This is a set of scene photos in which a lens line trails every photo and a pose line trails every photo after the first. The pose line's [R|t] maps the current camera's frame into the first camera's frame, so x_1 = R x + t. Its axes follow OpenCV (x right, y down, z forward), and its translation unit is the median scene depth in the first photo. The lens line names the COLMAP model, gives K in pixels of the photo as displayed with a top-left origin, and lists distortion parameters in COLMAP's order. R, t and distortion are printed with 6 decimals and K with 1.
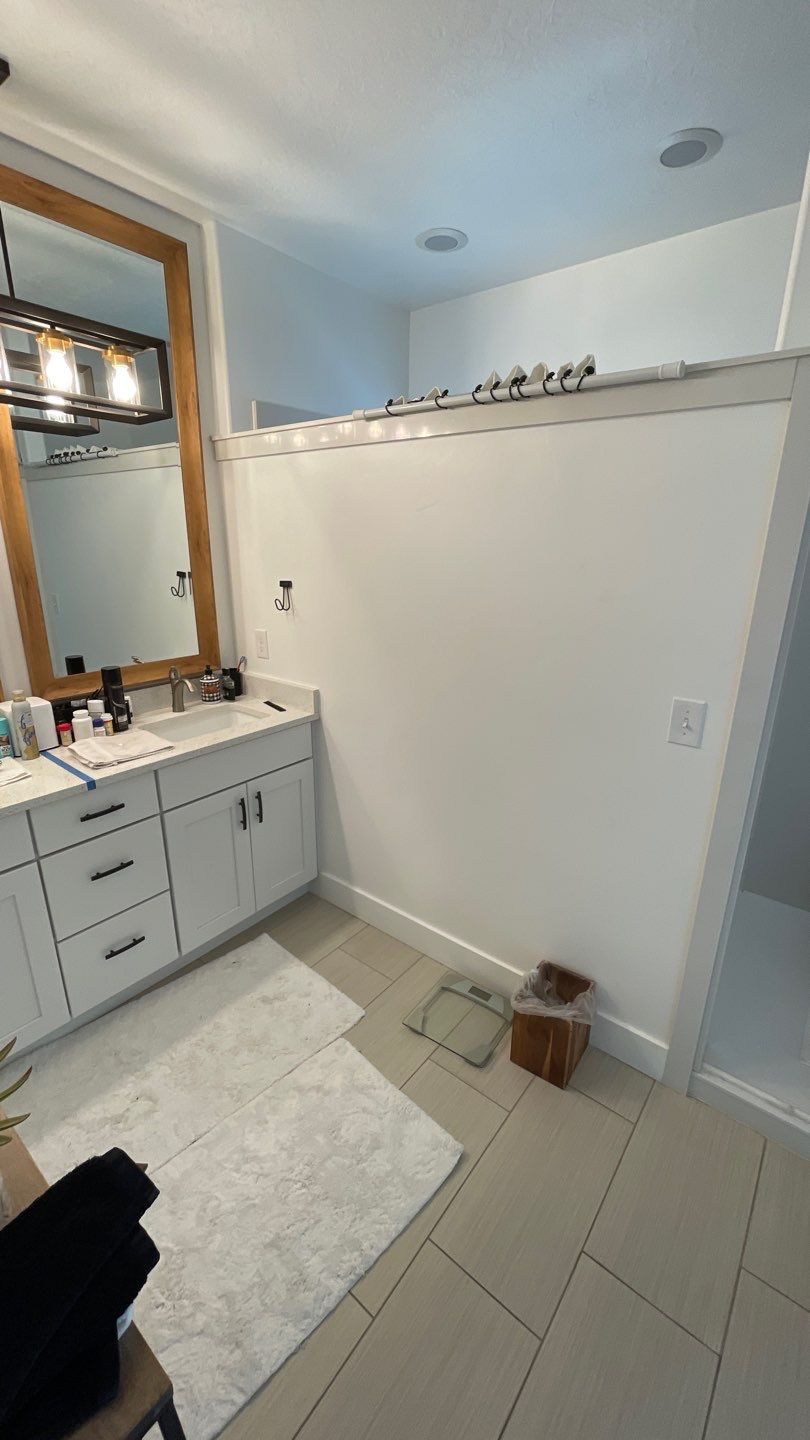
lens RADIAL K [[587.5, 0, 402.1], [0, 587.5, 722.9], [0, 0, 1]] dist [0.002479, 0.001192]
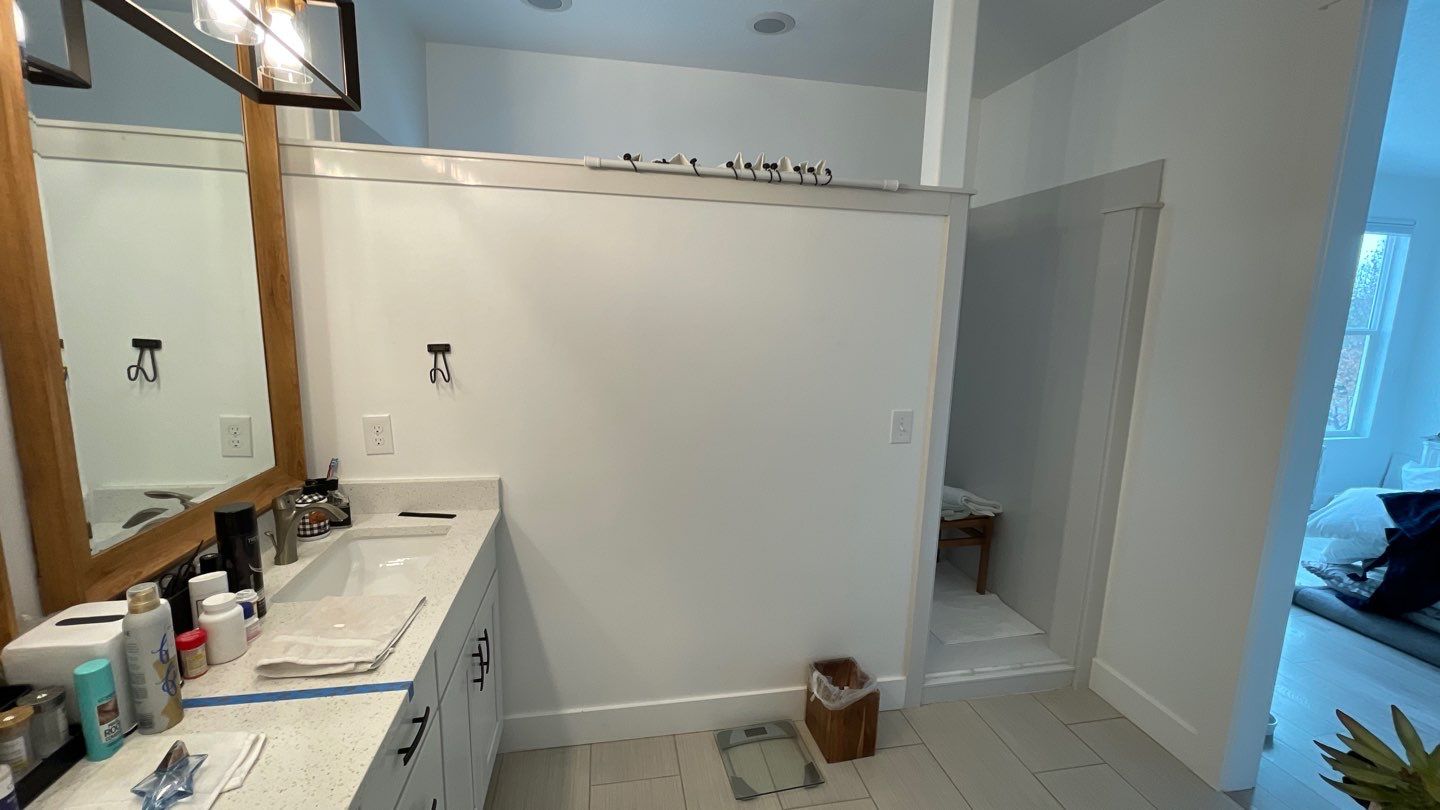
lens RADIAL K [[587.5, 0, 718.2], [0, 587.5, 408.8], [0, 0, 1]] dist [0.002479, 0.001192]
pose [[0.645656, -0.123534, 0.753570, -0.666057], [0.213172, 0.976755, -0.022524, -0.082346], [-0.733271, 0.175183, 0.656982, 0.312452]]
